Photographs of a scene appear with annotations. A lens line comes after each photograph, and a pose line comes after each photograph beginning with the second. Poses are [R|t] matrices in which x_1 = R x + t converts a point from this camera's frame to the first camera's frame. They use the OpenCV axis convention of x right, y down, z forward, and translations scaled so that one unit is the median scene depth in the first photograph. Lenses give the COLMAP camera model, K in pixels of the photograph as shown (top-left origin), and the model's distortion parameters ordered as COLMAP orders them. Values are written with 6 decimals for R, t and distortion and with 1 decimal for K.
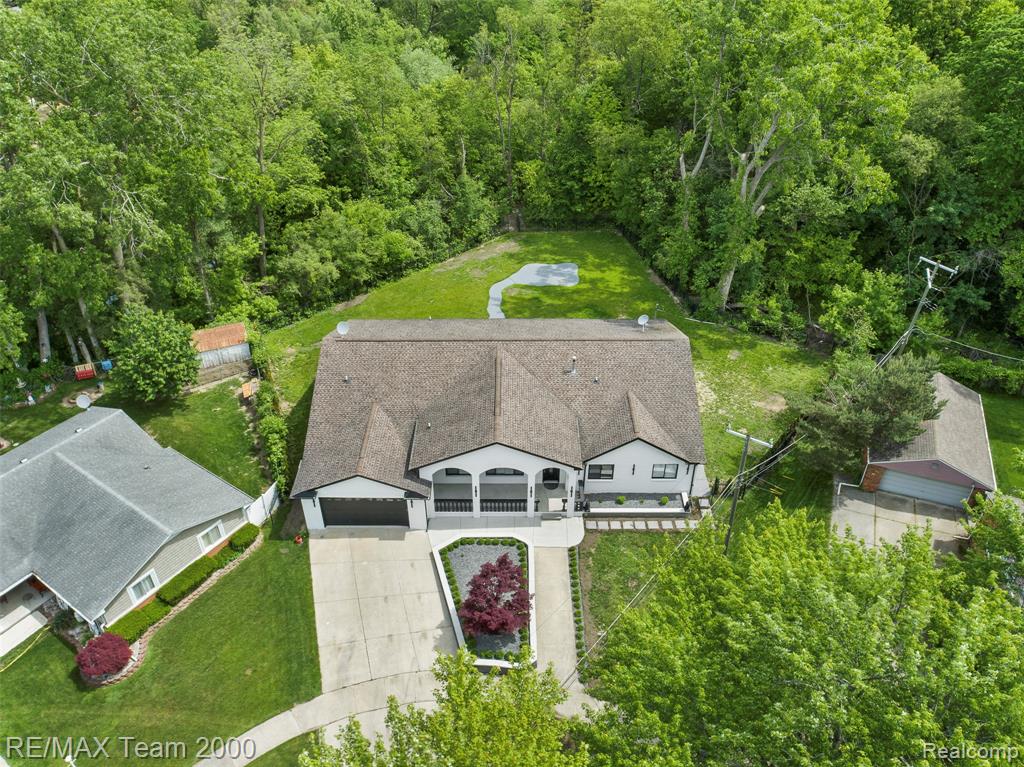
lens RADIAL K [[805.1, 0, 510.0], [0, 805.1, 388.6], [0, 0, 1]] dist [-0.011528, -0.000160]
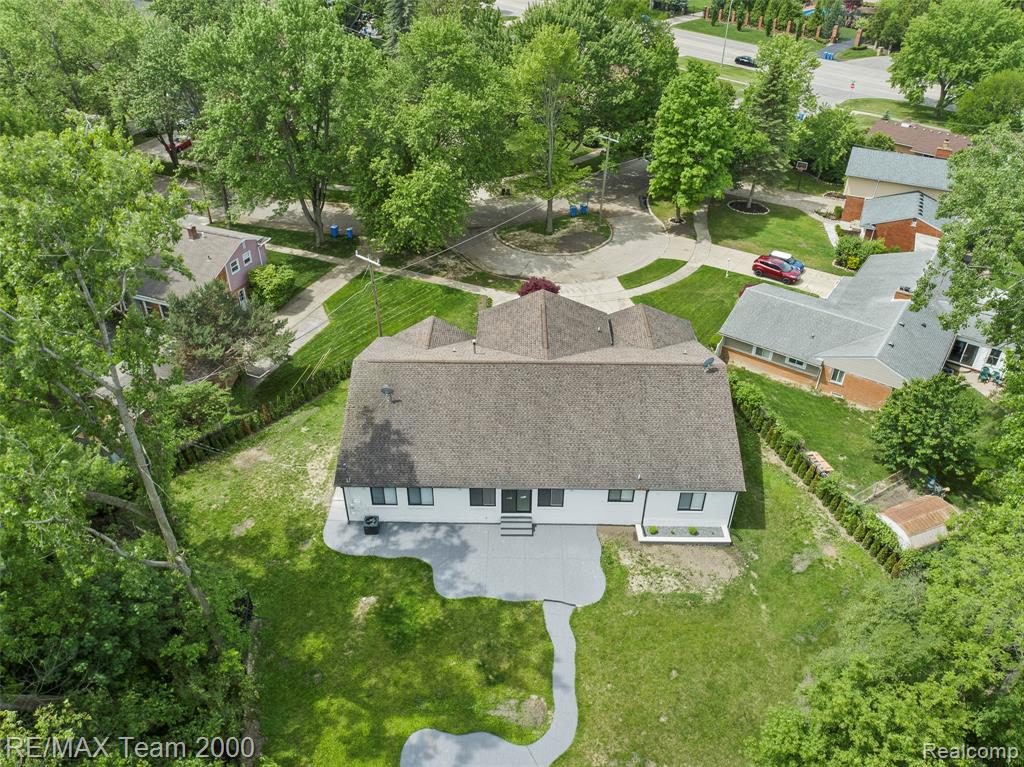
lens RADIAL K [[720.4, 0, 509.8], [0, 720.4, 384.6], [0, 0, 1]] dist [-0.021250, -0.000020]
pose [[-0.999925, -0.010321, 0.006635, 0.026240], [0.003295, 0.295029, 0.955483, -0.966959], [-0.011819, 0.955433, -0.294972, 1.399475]]
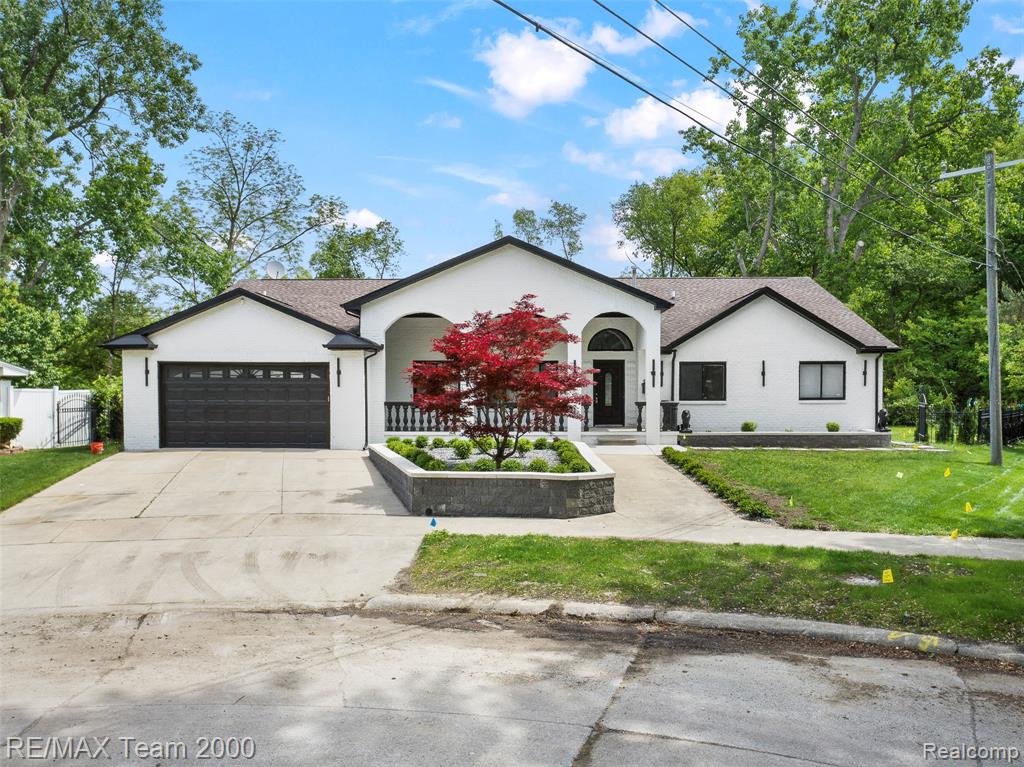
lens RADIAL K [[805.1, 0, 516.9], [0, 805.1, 384.4], [0, 0, 1]] dist [-0.011528, -0.000160]
pose [[0.999936, 0.007189, -0.008723, -0.006068], [-0.010938, 0.810199, -0.586052, 0.427502], [0.002854, 0.586110, 0.810226, 0.577151]]
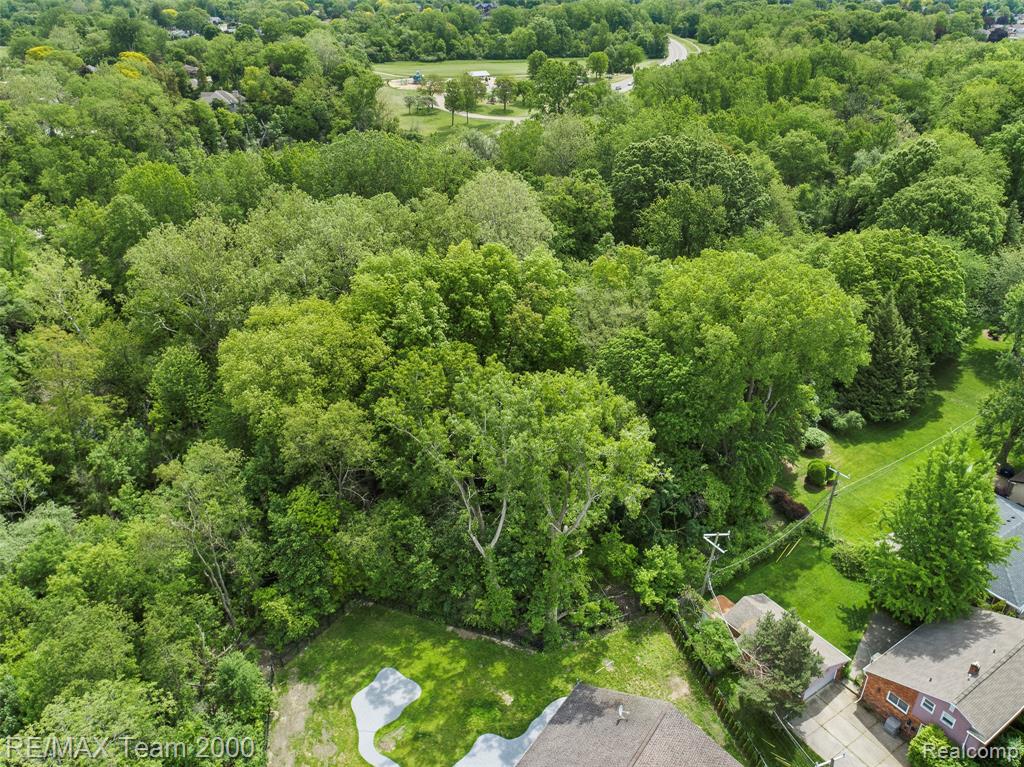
lens RADIAL K [[805.1, 0, 512.1], [0, 805.1, 381.8], [0, 0, 1]] dist [-0.011528, -0.000160]
pose [[0.564438, -0.382862, 0.731318, -0.636670], [0.471487, 0.876731, 0.095092, -0.749448], [-0.677576, 0.291133, 0.675375, 0.257330]]
